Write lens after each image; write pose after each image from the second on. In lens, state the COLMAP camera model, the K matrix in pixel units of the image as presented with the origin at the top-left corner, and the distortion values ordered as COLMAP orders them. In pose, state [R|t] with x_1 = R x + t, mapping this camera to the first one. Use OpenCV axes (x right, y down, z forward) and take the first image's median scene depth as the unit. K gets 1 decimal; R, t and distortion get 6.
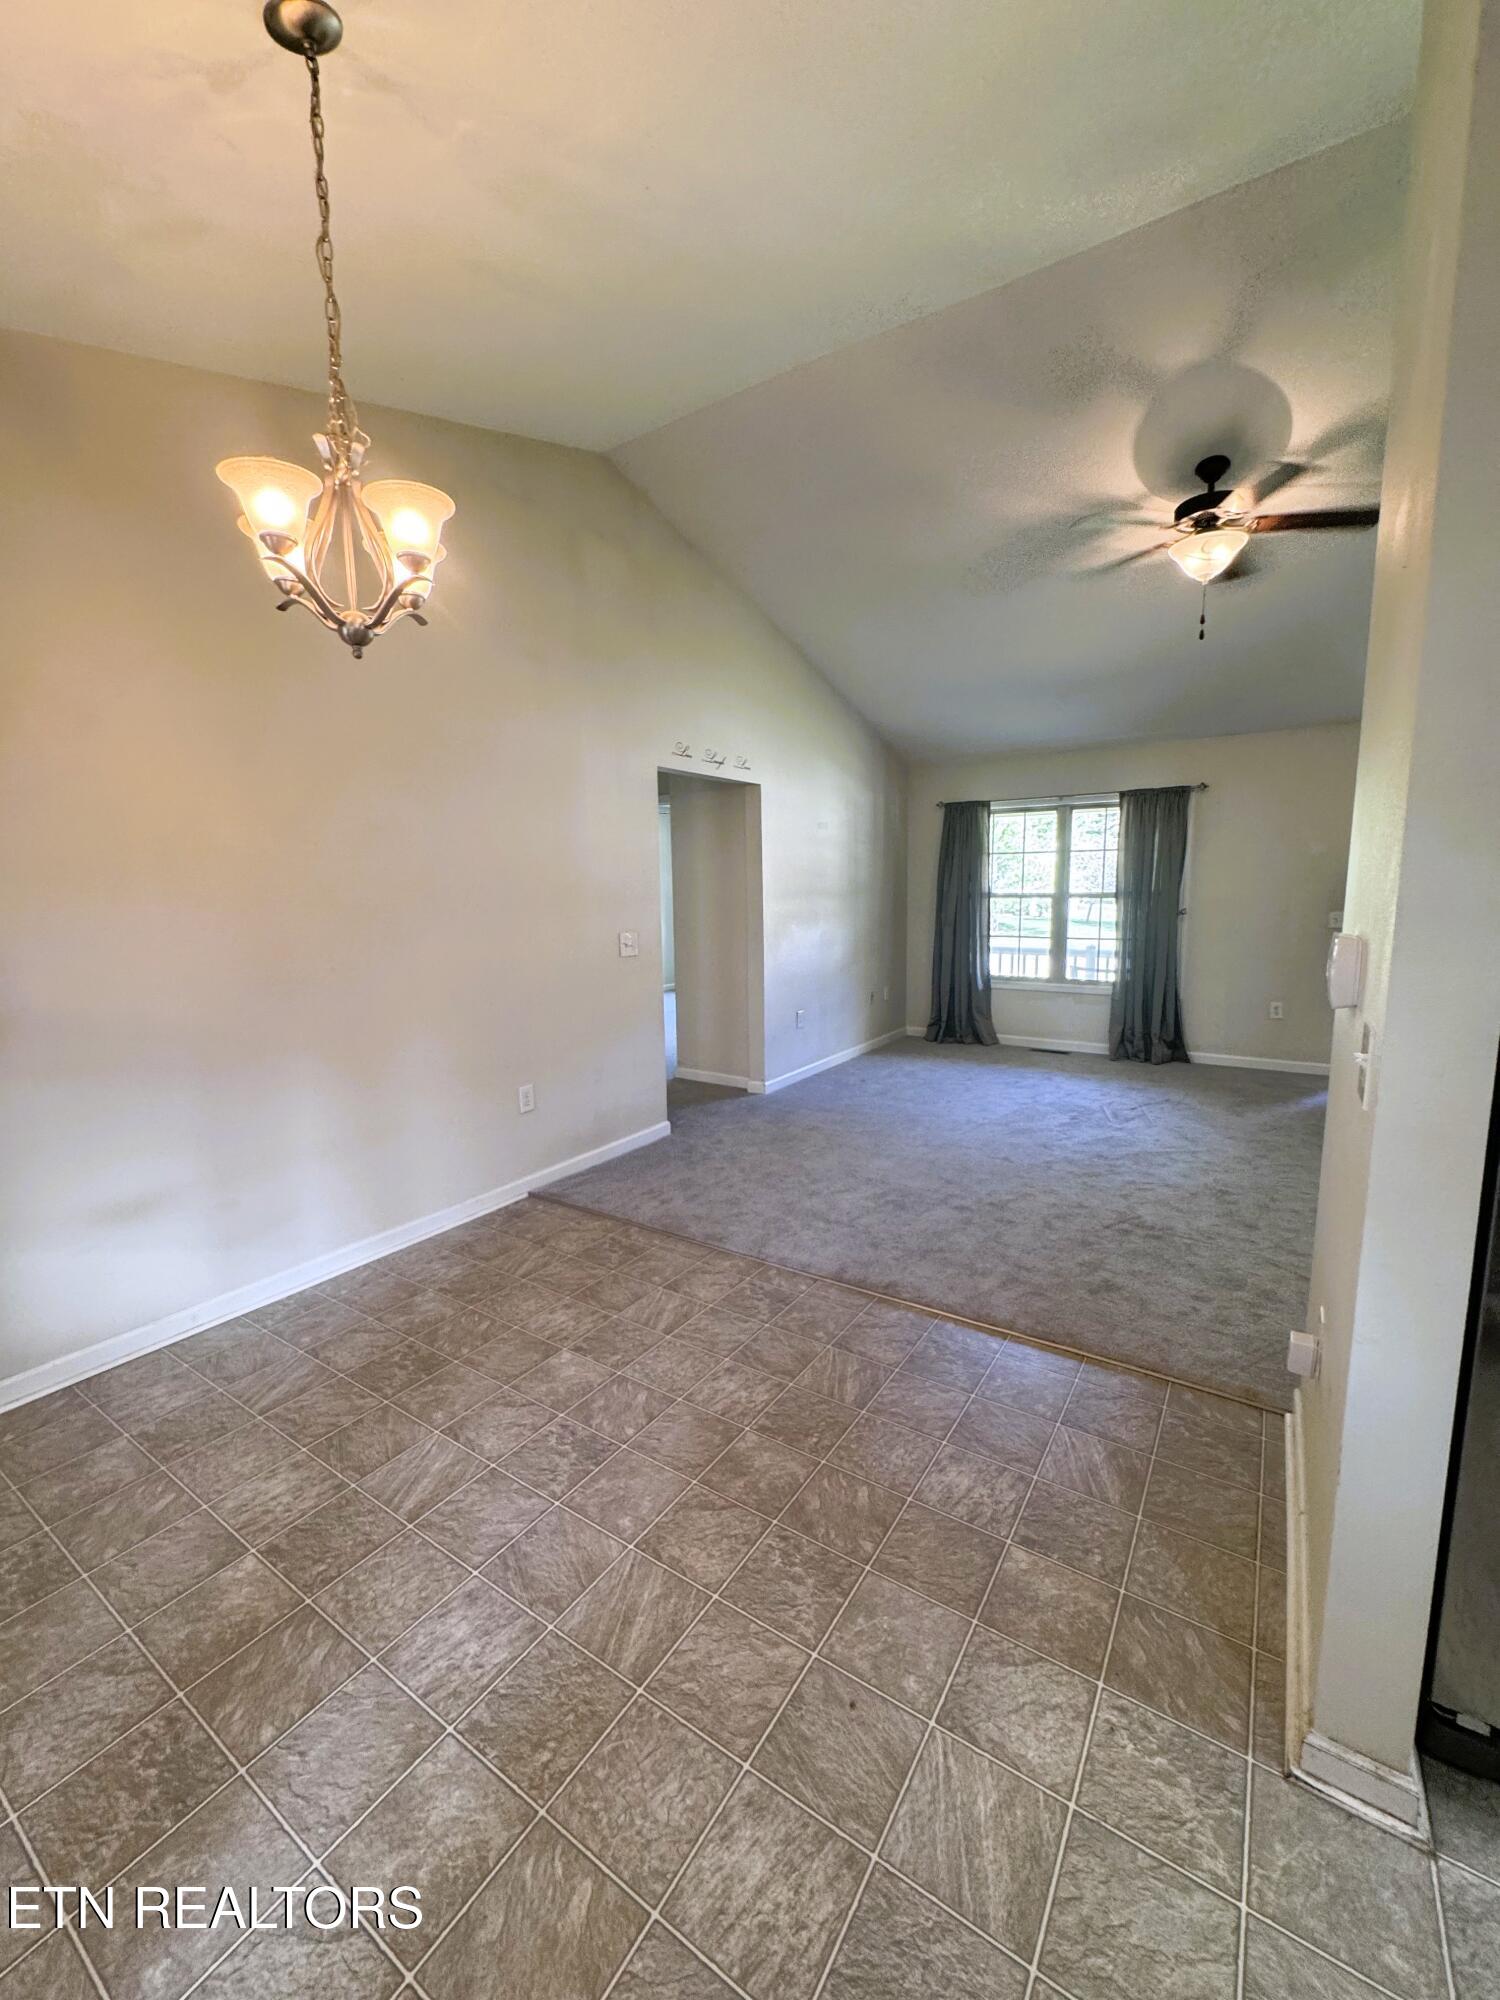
lens RADIAL K [[799.8, 0, 747.5], [0, 799.8, 998.3], [0, 0, 1]] dist [-0.005359, 0.000695]
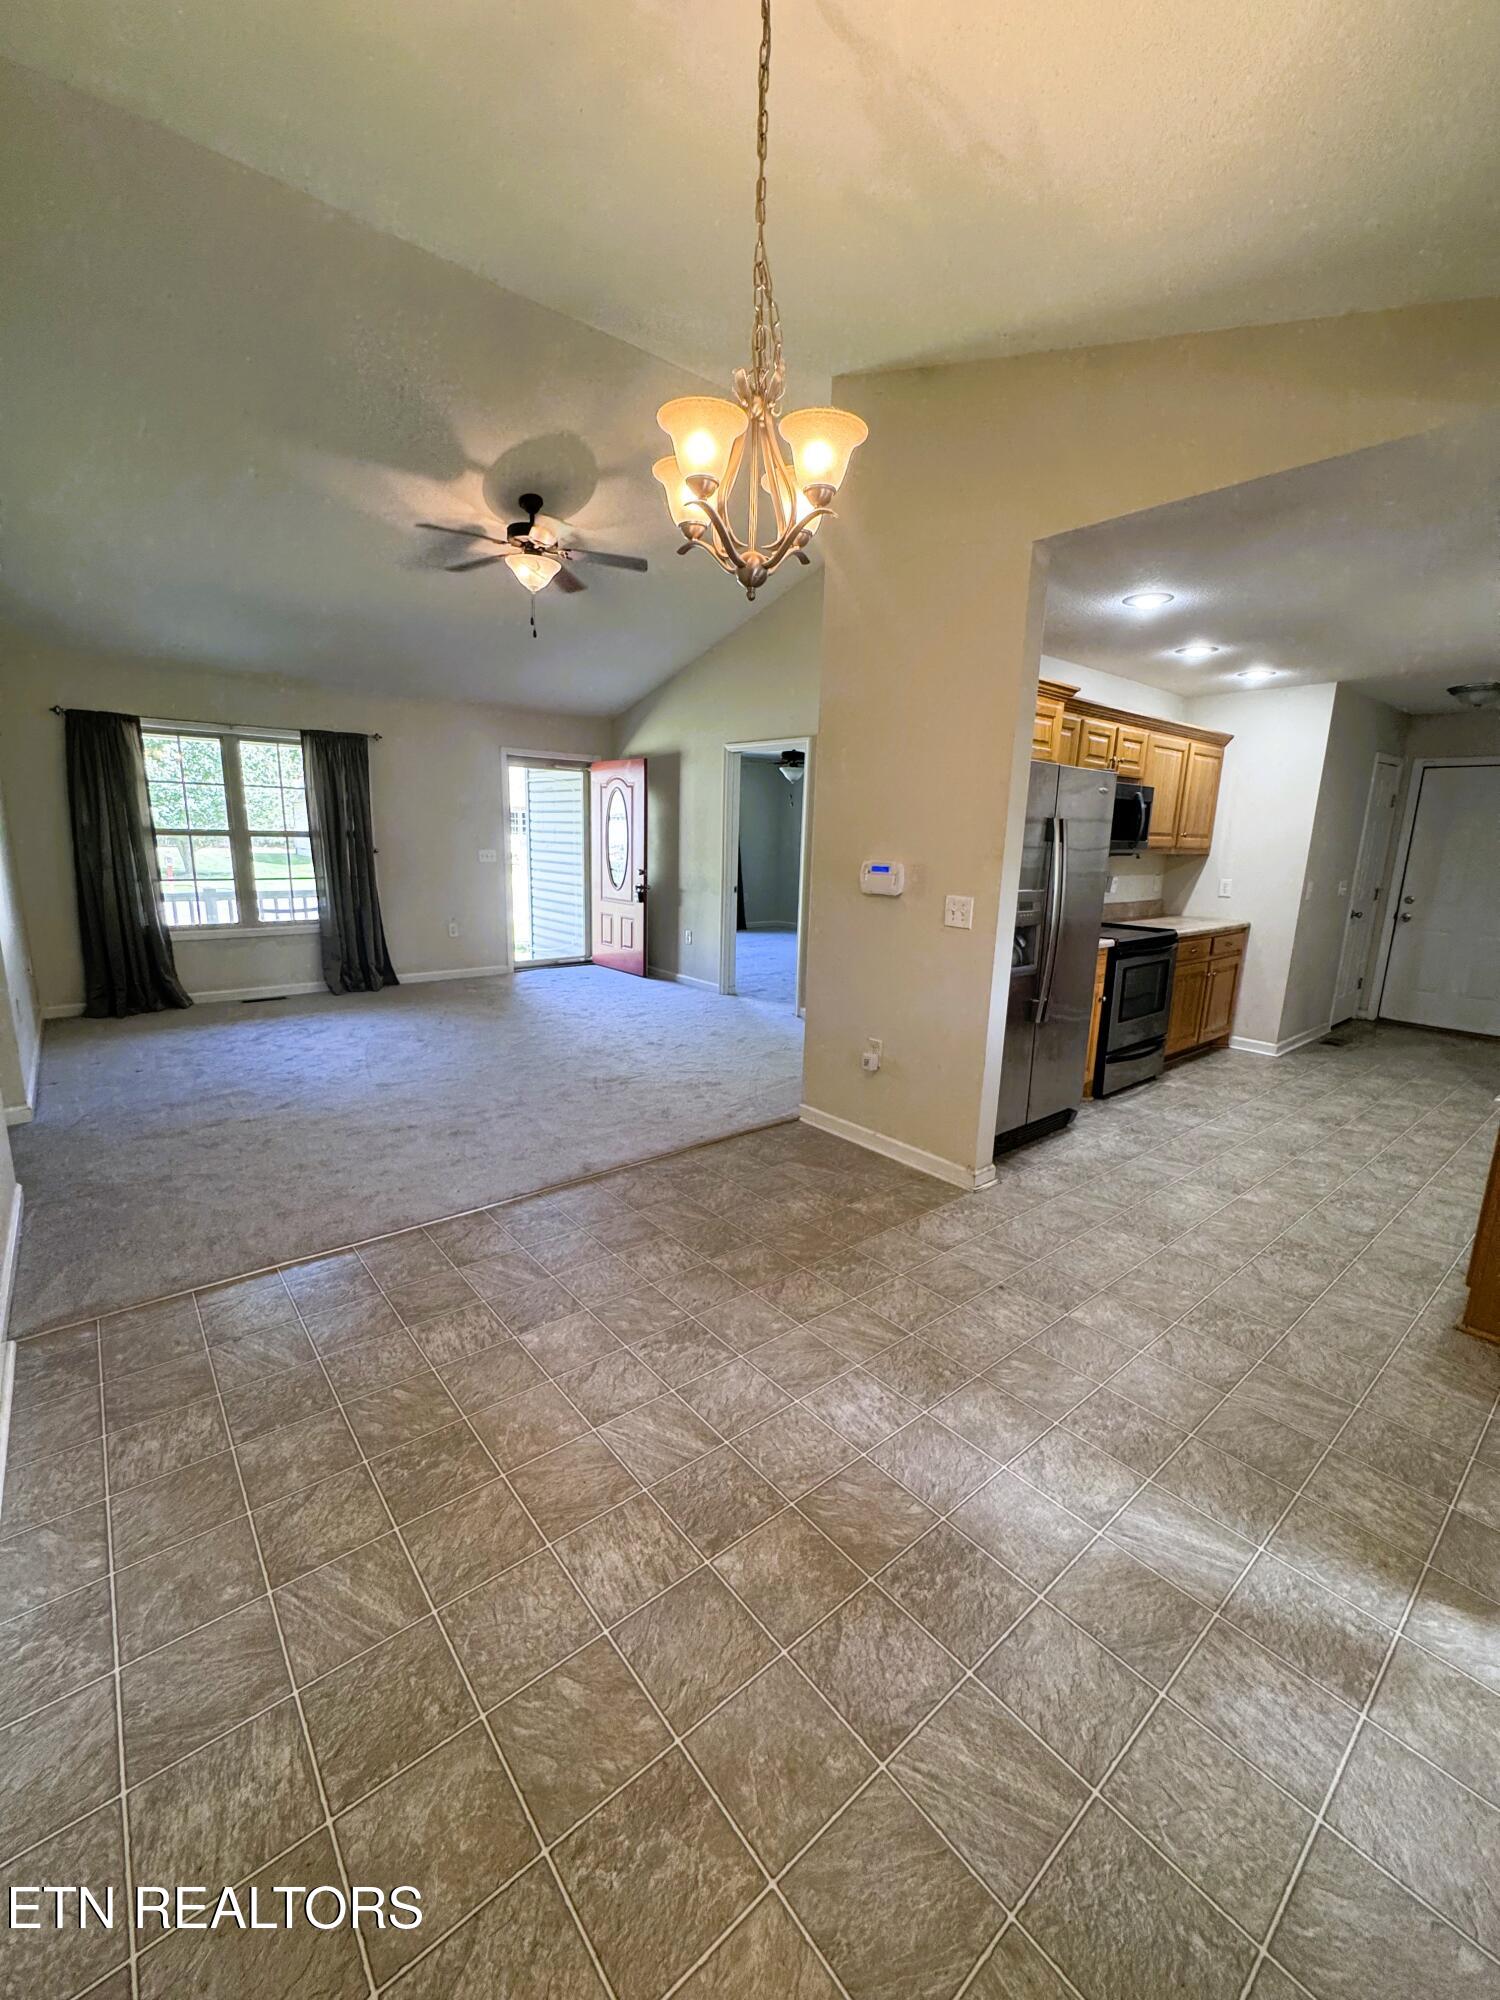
lens RADIAL K [[802.8, 0, 750.0], [0, 802.8, 996.4], [0, 0, 1]] dist [-0.003338, -0.000069]
pose [[0.286828, -0.173435, 0.942152, -1.539945], [0.104405, 0.983277, 0.149221, -0.084767], [-0.952276, 0.055564, 0.300139, 0.728161]]
